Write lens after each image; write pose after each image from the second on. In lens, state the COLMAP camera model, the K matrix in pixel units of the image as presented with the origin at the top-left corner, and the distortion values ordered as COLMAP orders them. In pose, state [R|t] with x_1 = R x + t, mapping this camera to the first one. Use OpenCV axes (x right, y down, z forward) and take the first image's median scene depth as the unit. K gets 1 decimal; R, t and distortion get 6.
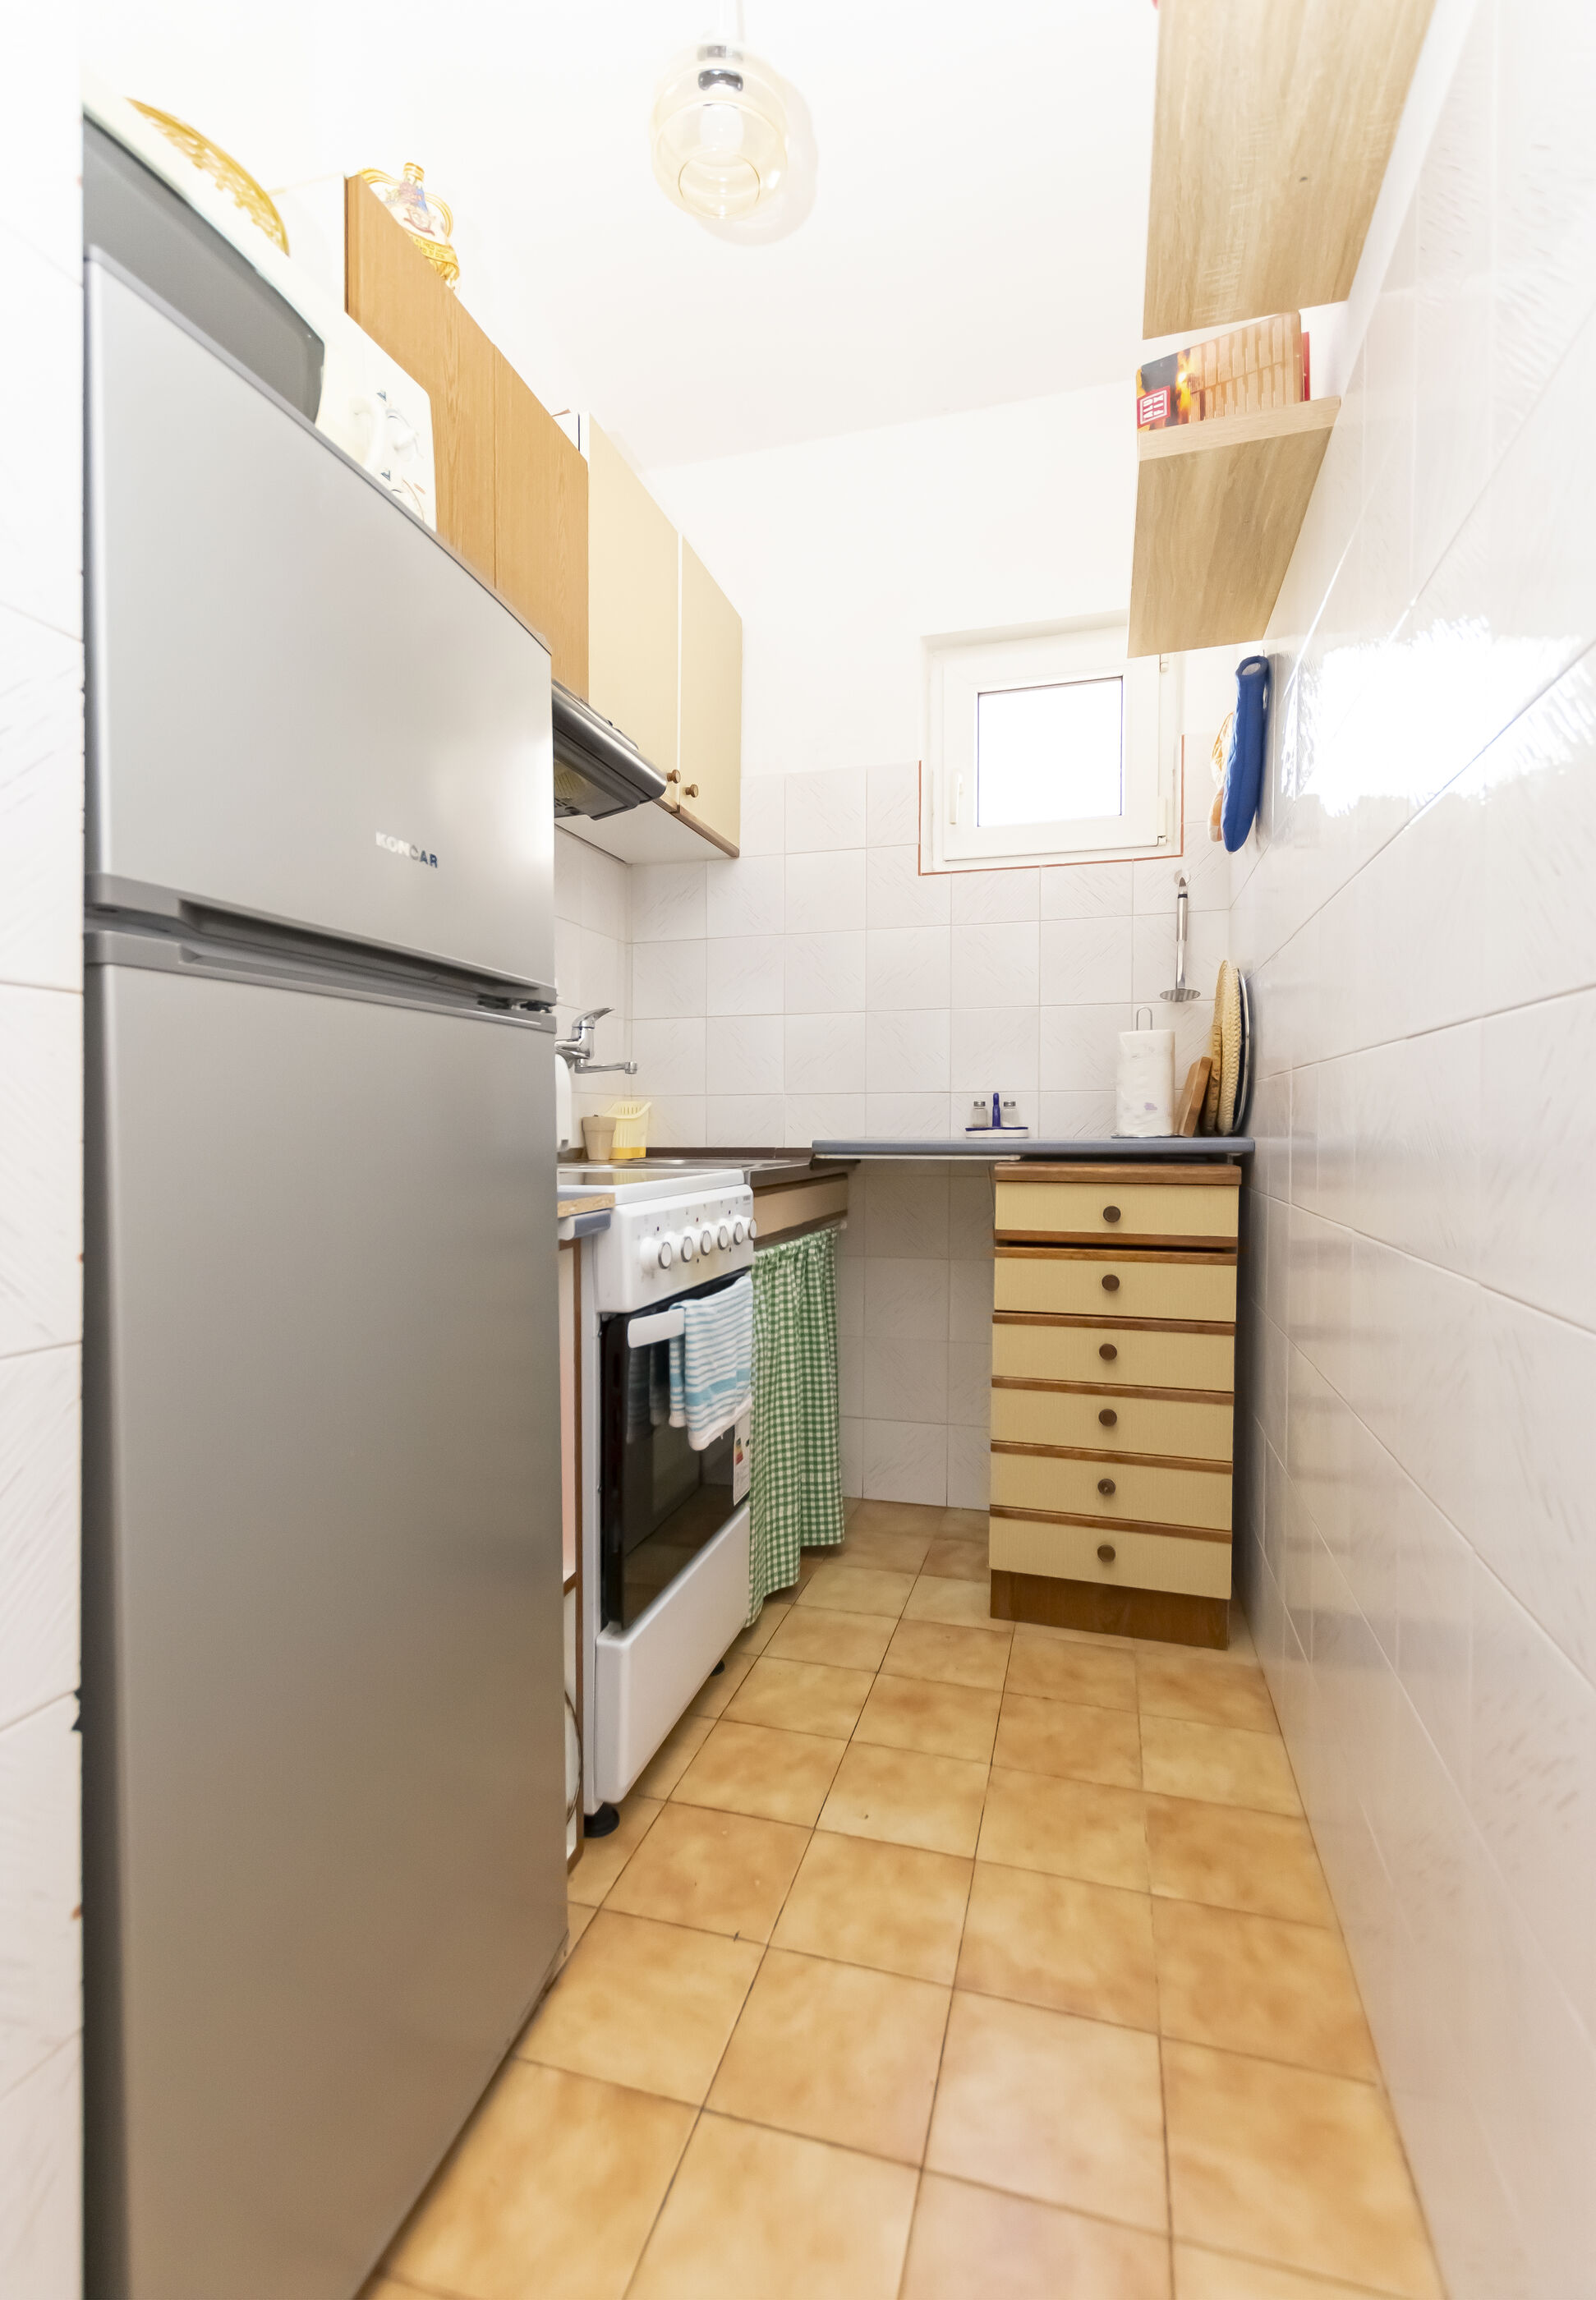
lens RADIAL K [[1039.4, 0, 798.0], [0, 1039.4, 1150.0], [0, 0, 1]] dist [-0.014991, 0.000118]
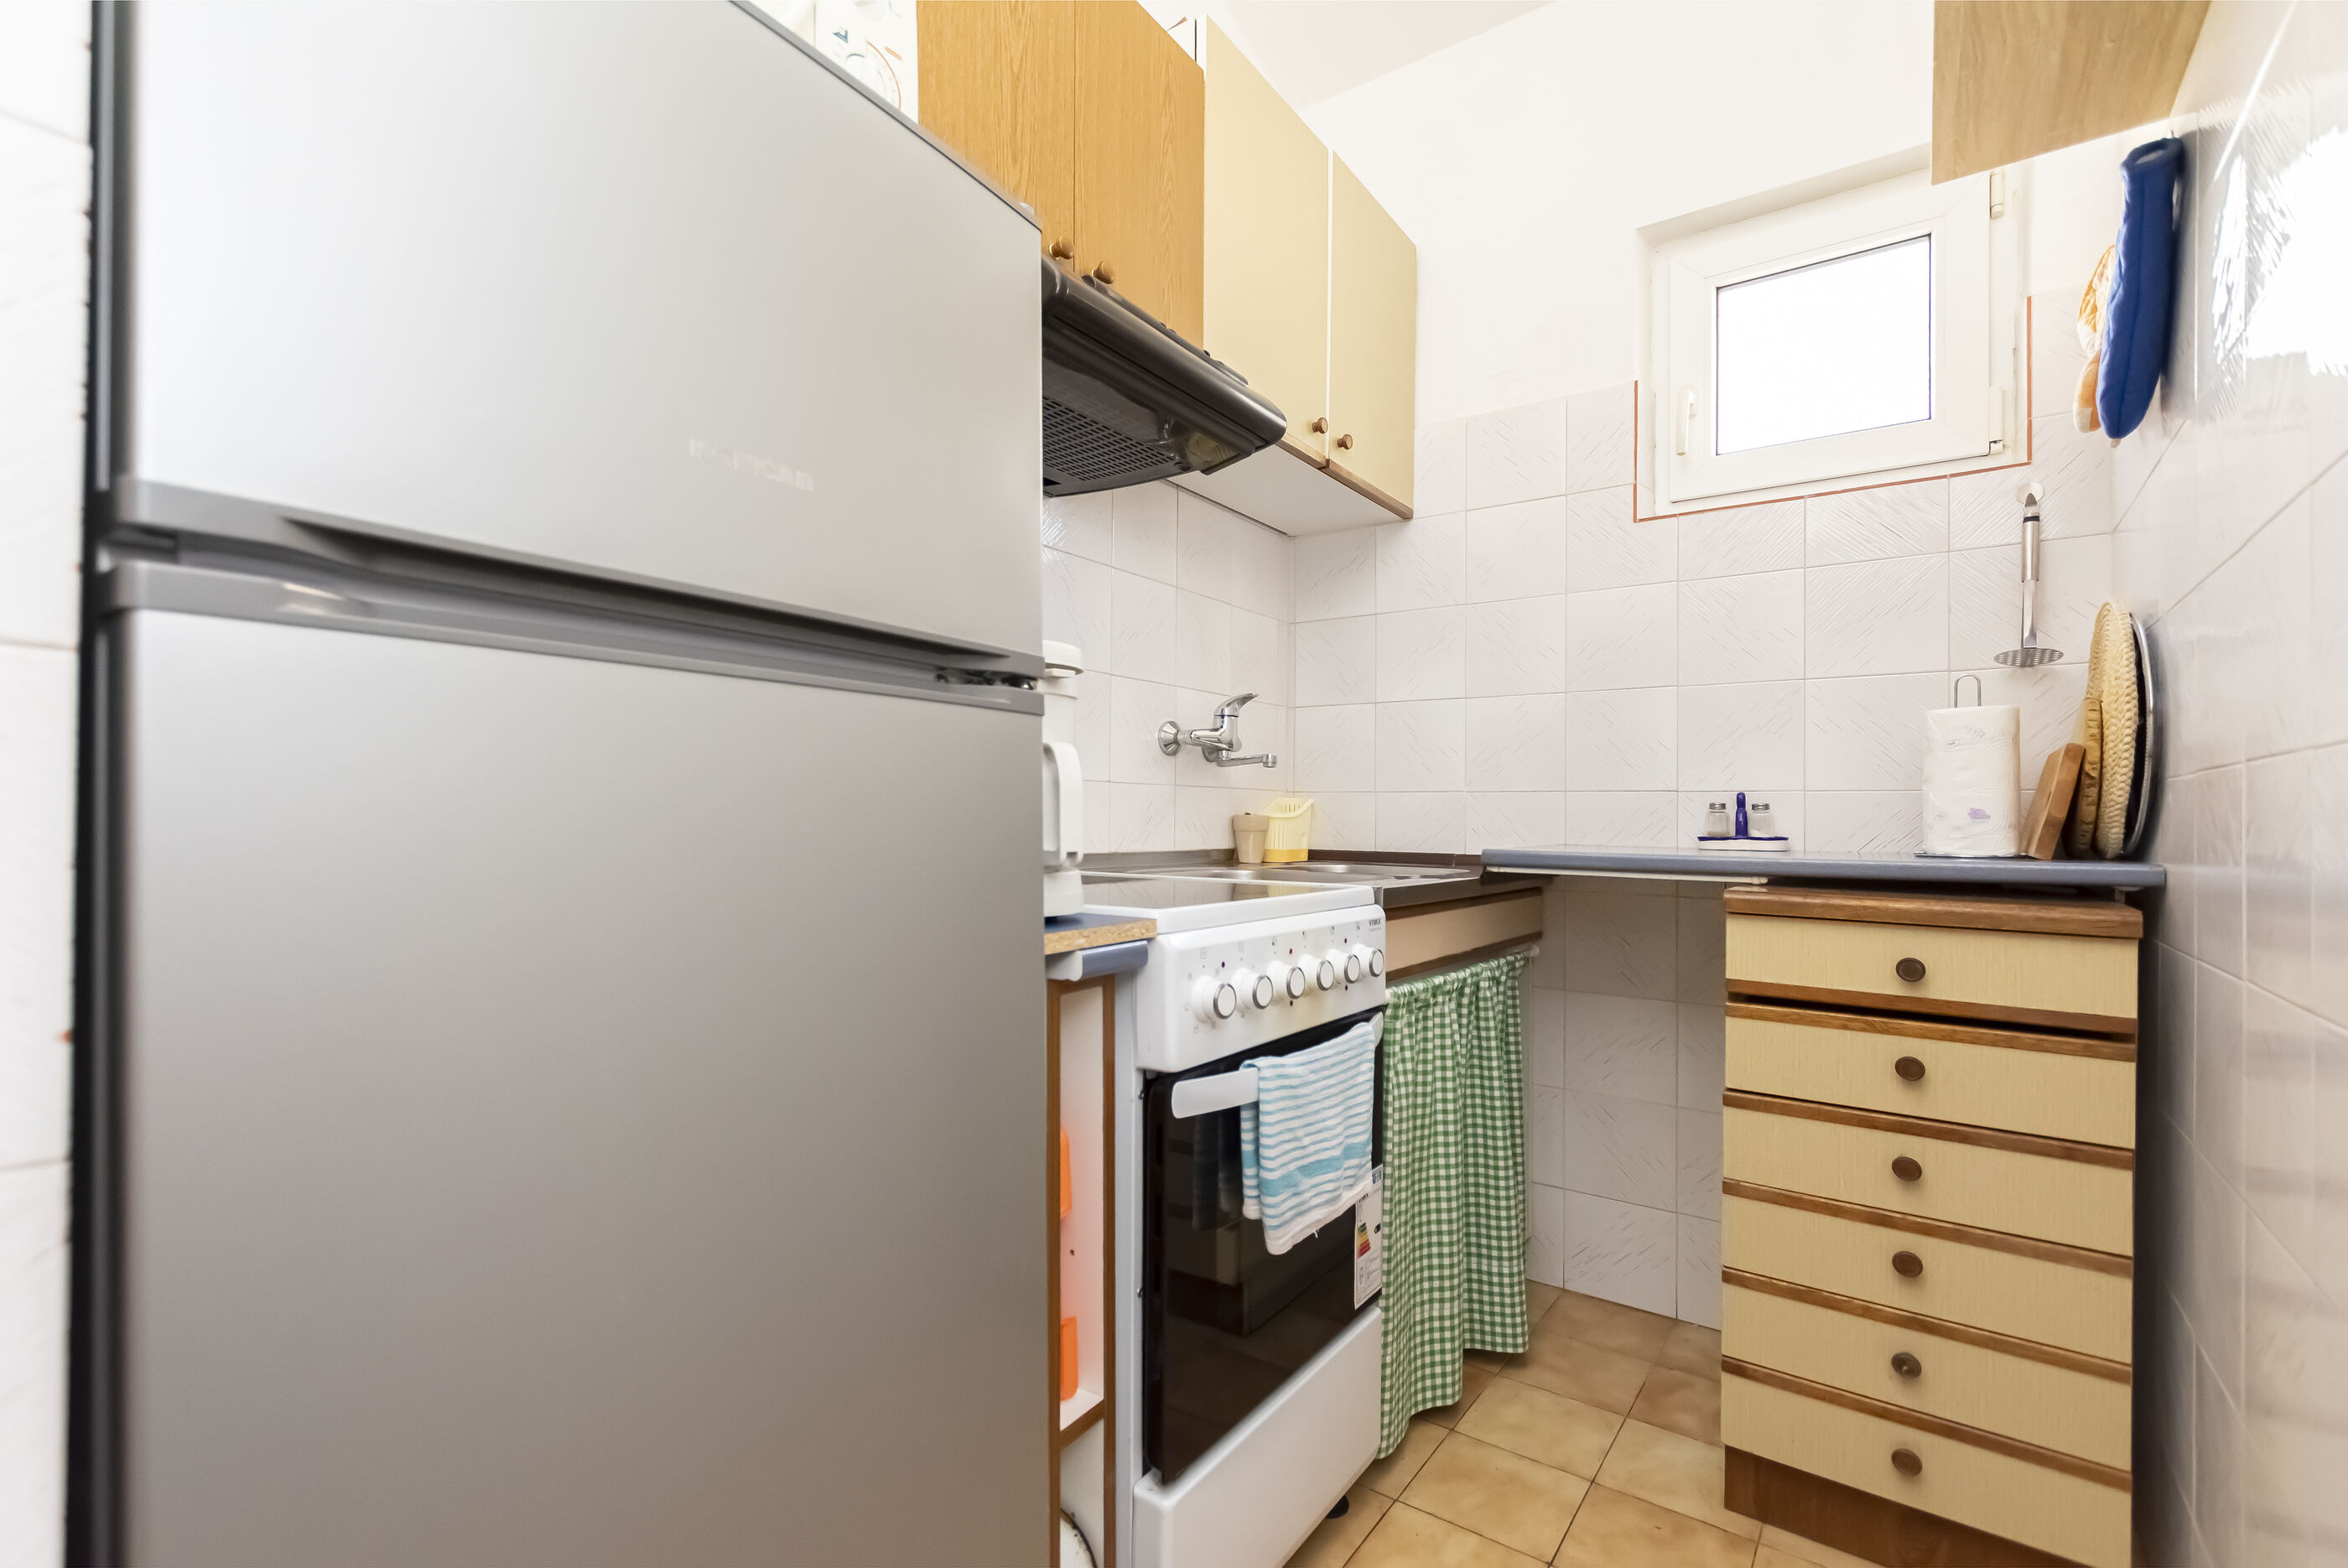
lens RADIAL K [[1041.8, 0, 1182.2], [0, 1041.8, 792.3], [0, 0, 1]] dist [0.004582, -0.005636]
pose [[0.944977, 0.008636, -0.327023, 0.064263], [-0.024563, 0.998703, -0.044603, -0.012673], [0.326214, 0.050181, 0.943963, 0.165301]]
